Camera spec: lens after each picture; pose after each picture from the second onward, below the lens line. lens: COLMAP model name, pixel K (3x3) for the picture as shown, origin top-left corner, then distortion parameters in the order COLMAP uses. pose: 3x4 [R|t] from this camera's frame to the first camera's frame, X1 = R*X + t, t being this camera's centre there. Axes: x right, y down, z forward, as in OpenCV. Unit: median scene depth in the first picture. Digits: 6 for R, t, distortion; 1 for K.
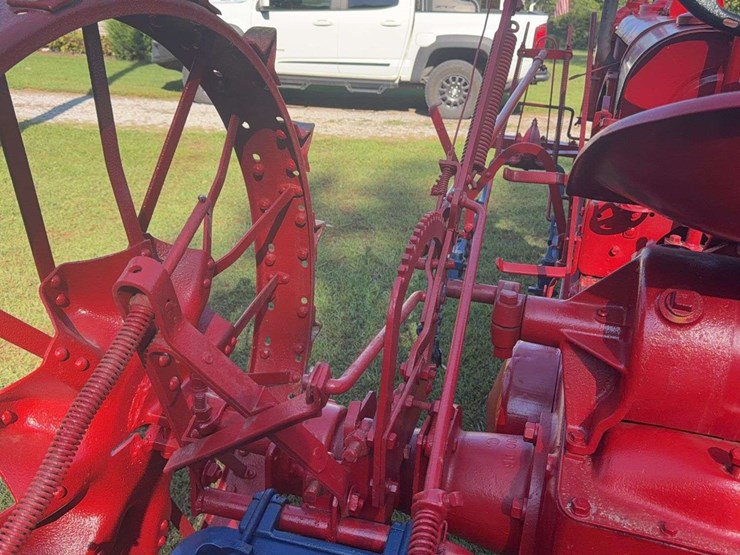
lens RADIAL K [[711.9, 0, 376.5], [0, 711.9, 278.2], [0, 0, 1]] dist [0.204340, -0.450313]
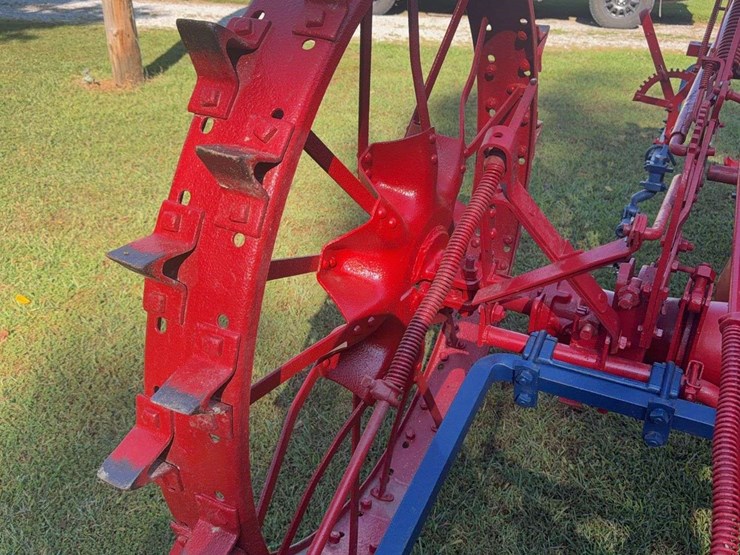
lens RADIAL K [[711.9, 0, 376.5], [0, 711.9, 278.2], [0, 0, 1]] dist [0.204340, -0.450313]
pose [[0.983656, 0.060498, -0.169590, -0.059013], [-0.041322, 0.992574, 0.114409, 0.019749], [0.175252, -0.105531, 0.978851, -0.063089]]
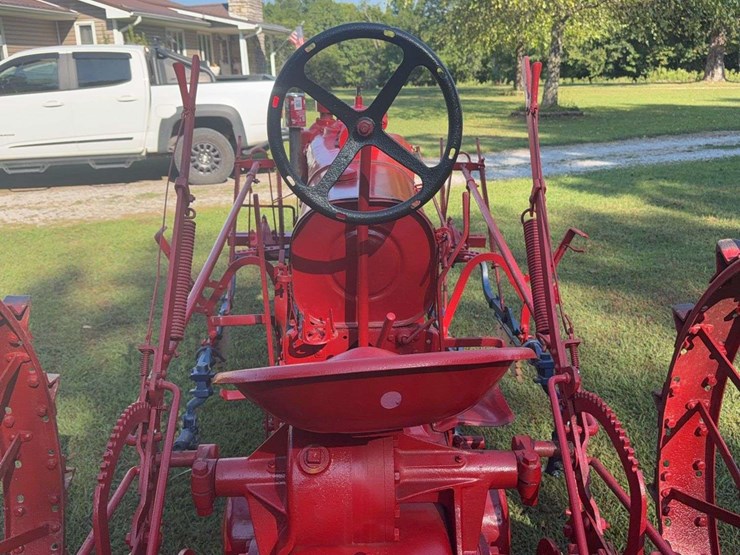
lens RADIAL K [[711.9, 0, 376.5], [0, 711.9, 278.2], [0, 0, 1]] dist [0.204340, -0.450313]
pose [[0.944306, -0.160192, 0.287444, 0.041251], [0.175063, 0.984197, -0.026623, -0.053897], [-0.278637, 0.075461, 0.957427, -0.084265]]
